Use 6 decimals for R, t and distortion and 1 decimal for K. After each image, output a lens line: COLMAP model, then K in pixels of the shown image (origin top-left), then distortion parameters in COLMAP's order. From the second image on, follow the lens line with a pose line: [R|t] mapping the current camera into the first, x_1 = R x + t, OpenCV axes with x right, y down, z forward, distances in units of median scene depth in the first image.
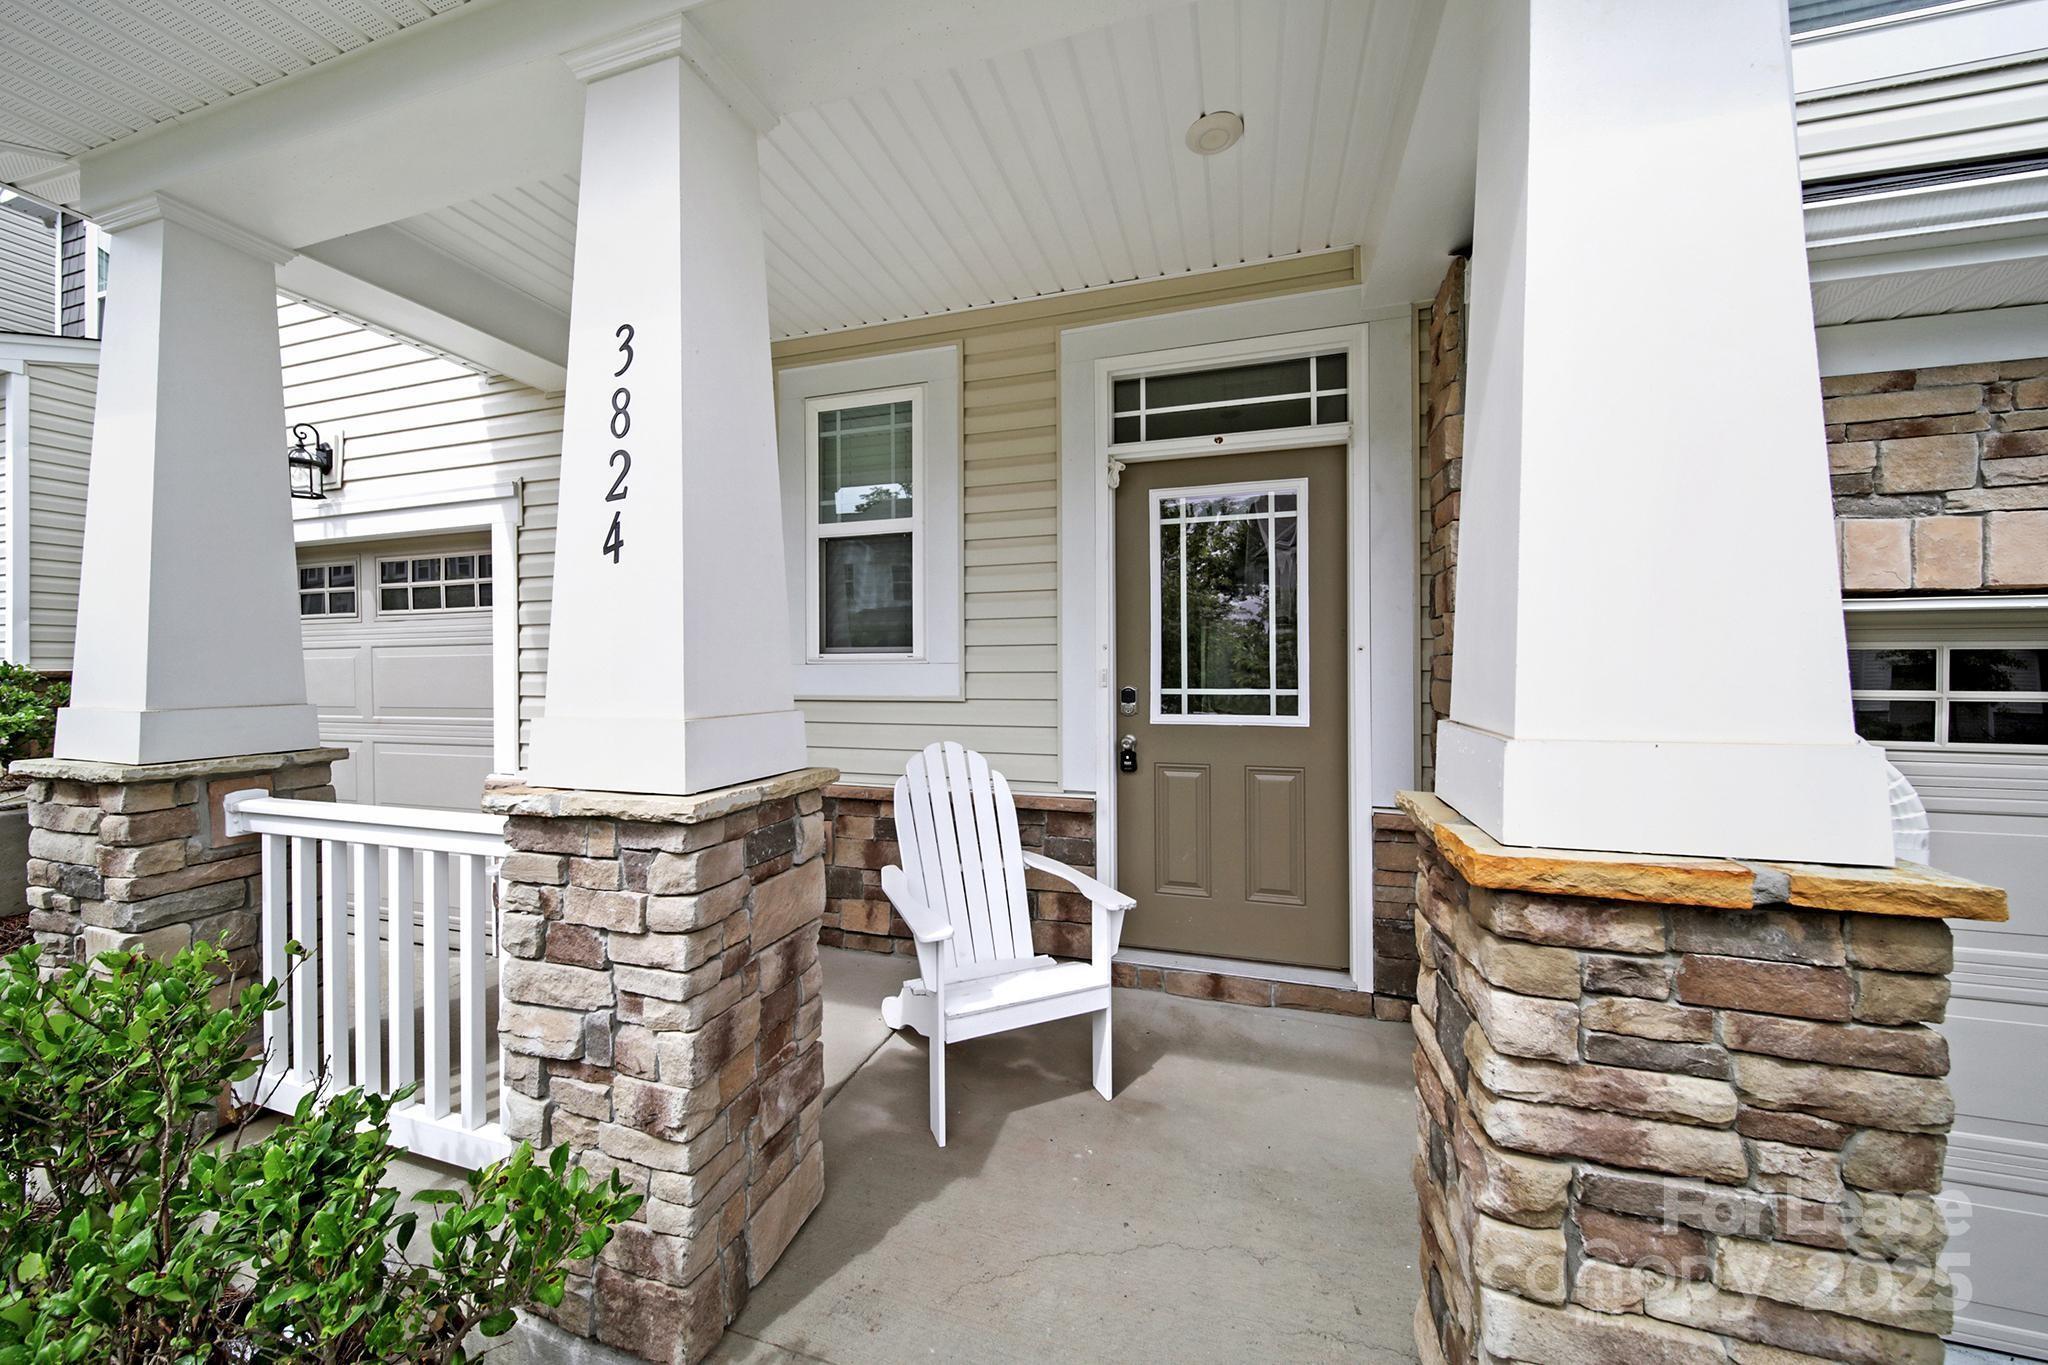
lens RADIAL K [[755.3, 0, 994.4], [0, 755.3, 662.0], [0, 0, 1]] dist [-0.000651, -0.000918]
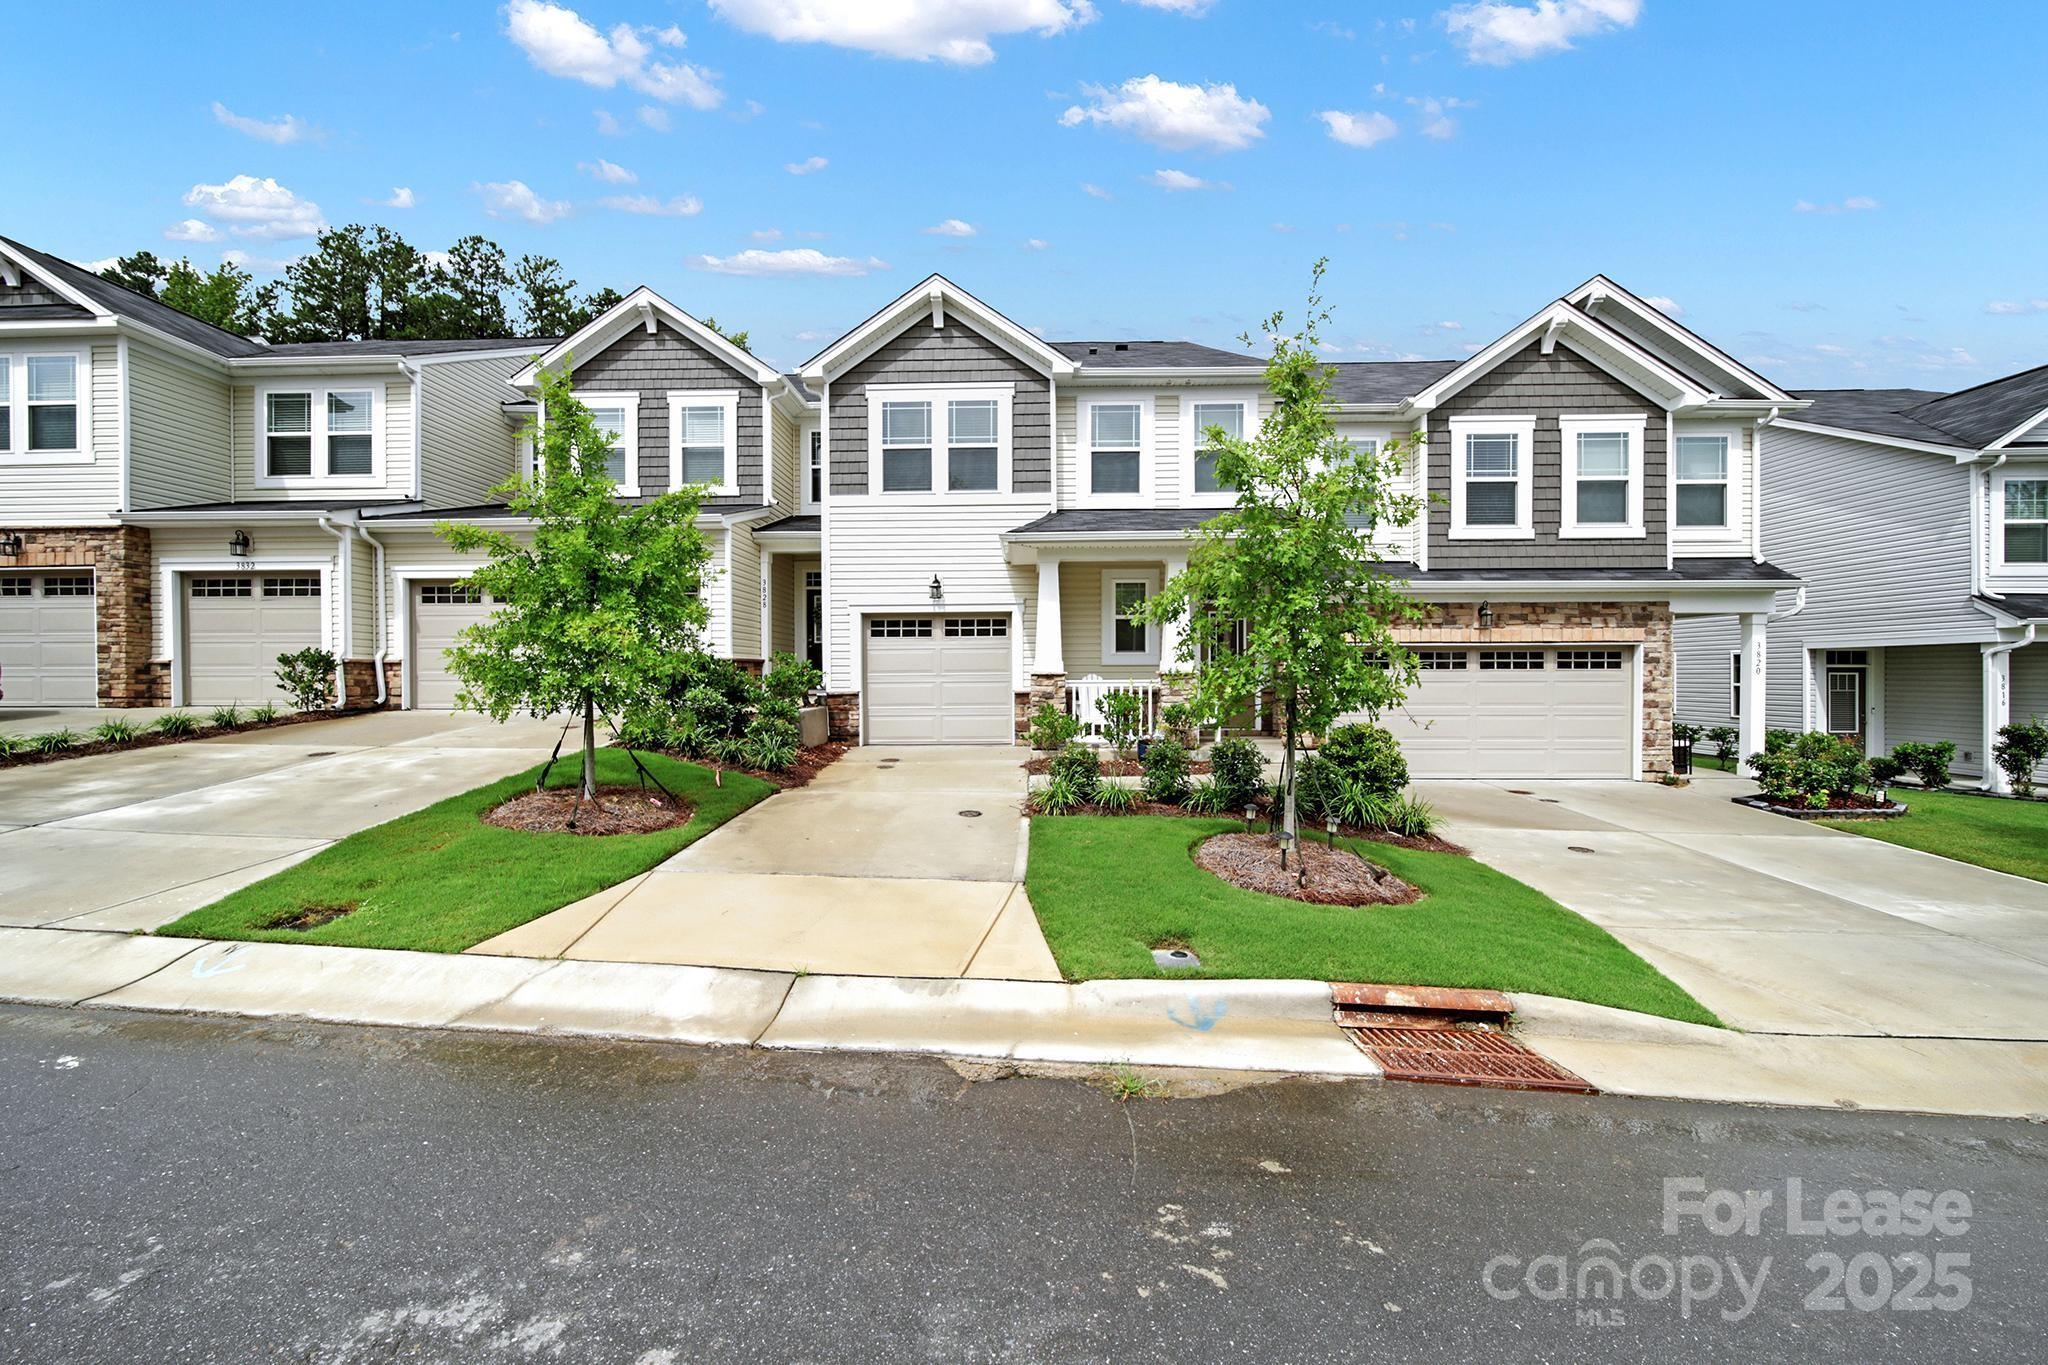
lens RADIAL K [[755.3, 0, 1002.8], [0, 755.3, 673.1], [0, 0, 1]] dist [-0.000651, -0.000918]
pose [[0.961886, 0.001414, 0.273446, -1.788155], [-0.003134, 0.999978, 0.005854, 0.070430], [-0.273432, -0.006488, 0.961869, -2.342390]]
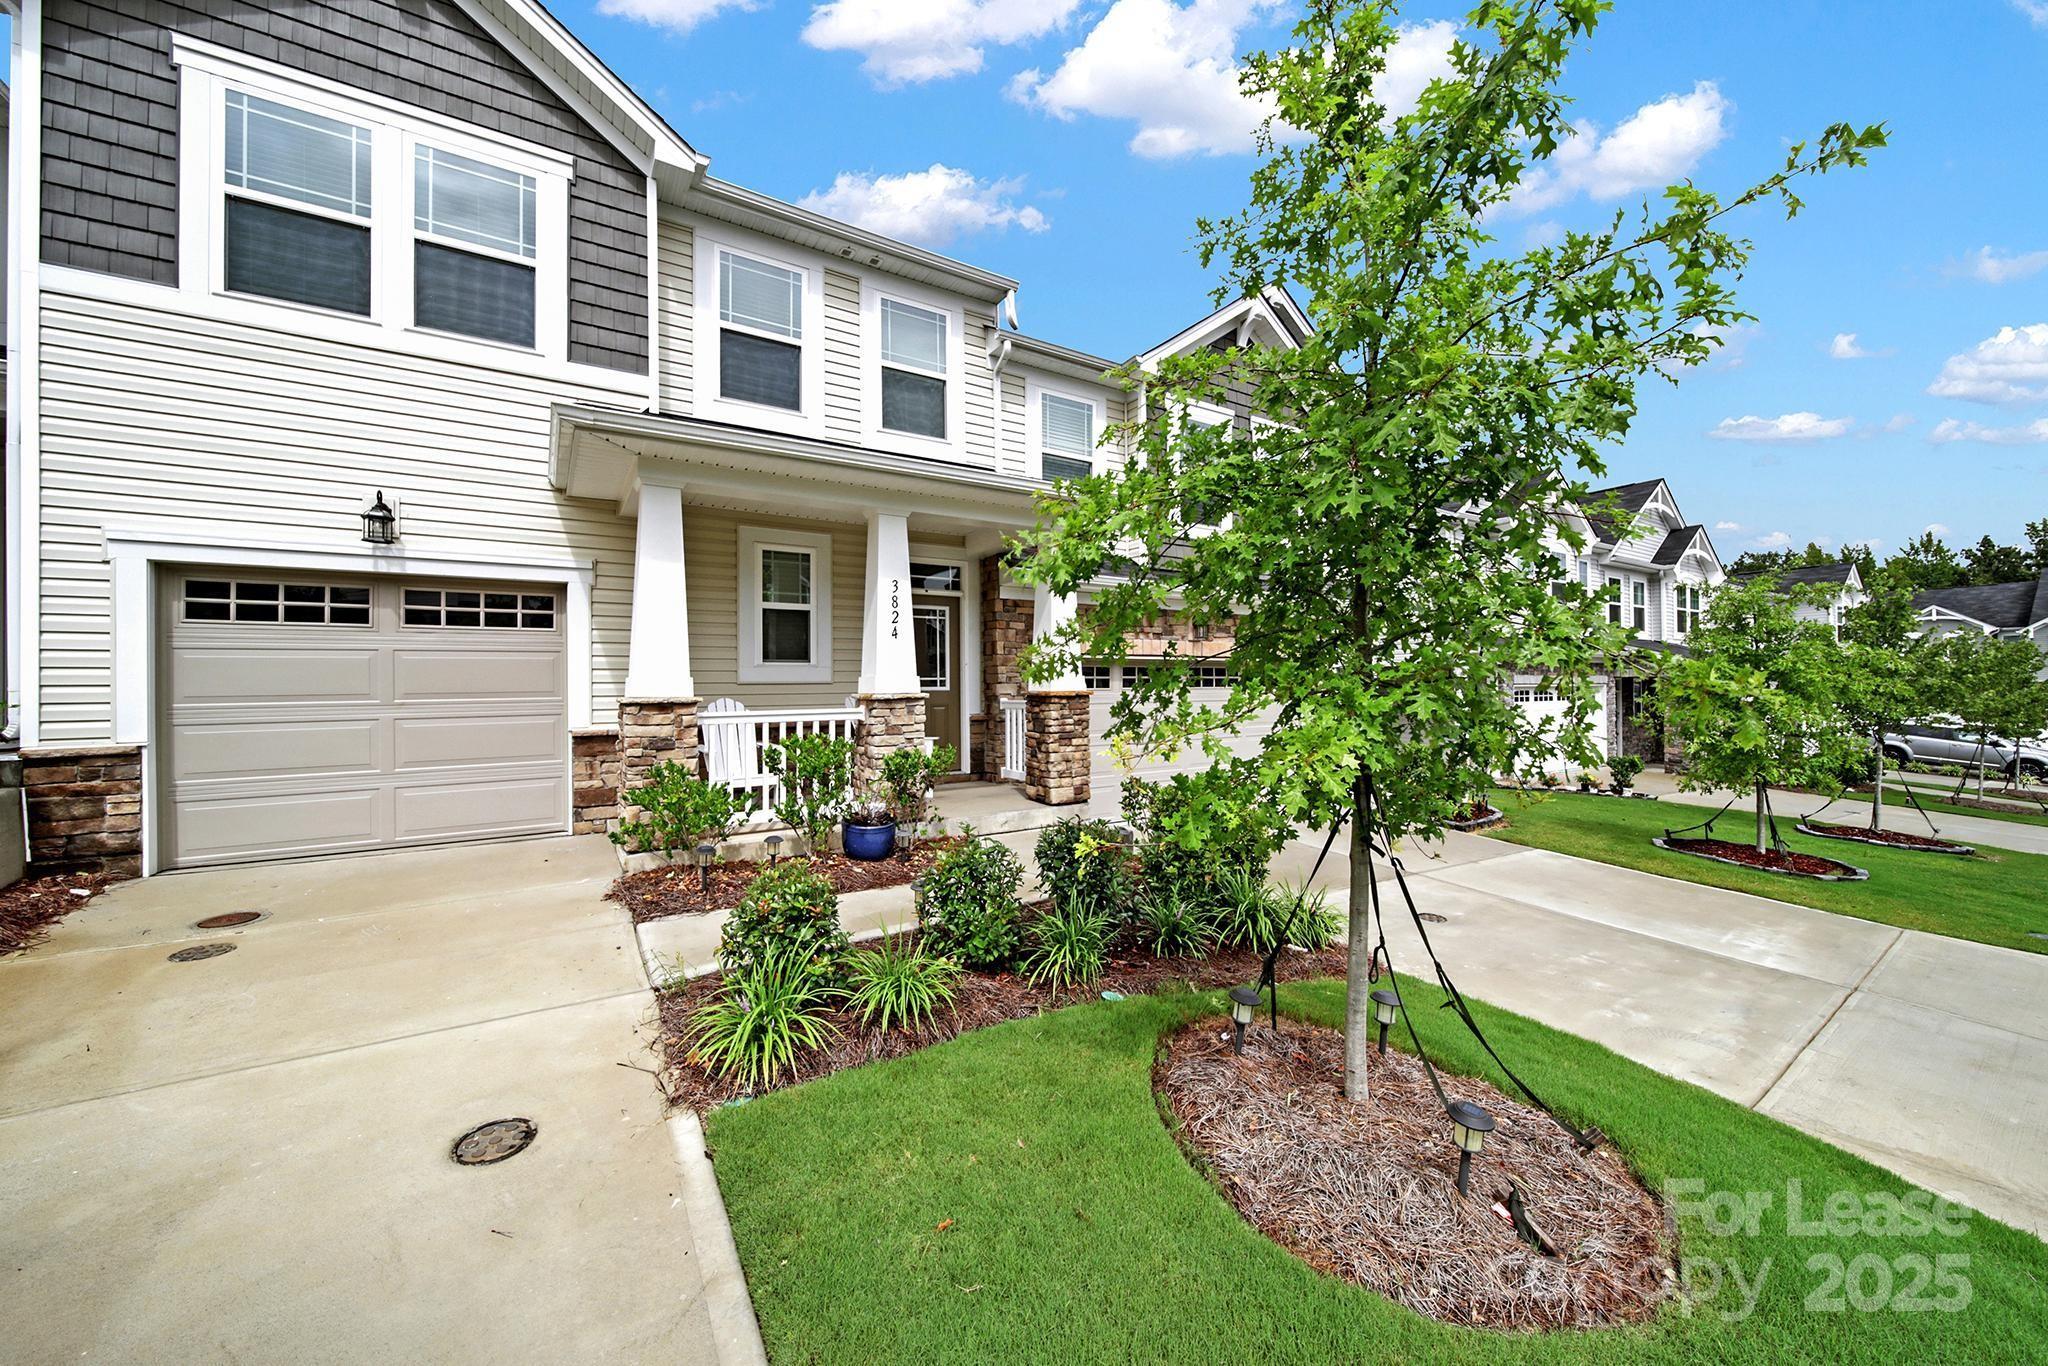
lens RADIAL K [[755.3, 0, 1030.8], [0, 755.3, 679.4], [0, 0, 1]] dist [-0.000651, -0.000918]
pose [[0.630735, 0.004159, 0.775987, -1.504767], [-0.000608, 0.999988, -0.004866, 0.051557], [-0.775998, 0.002597, 0.630730, -1.007404]]
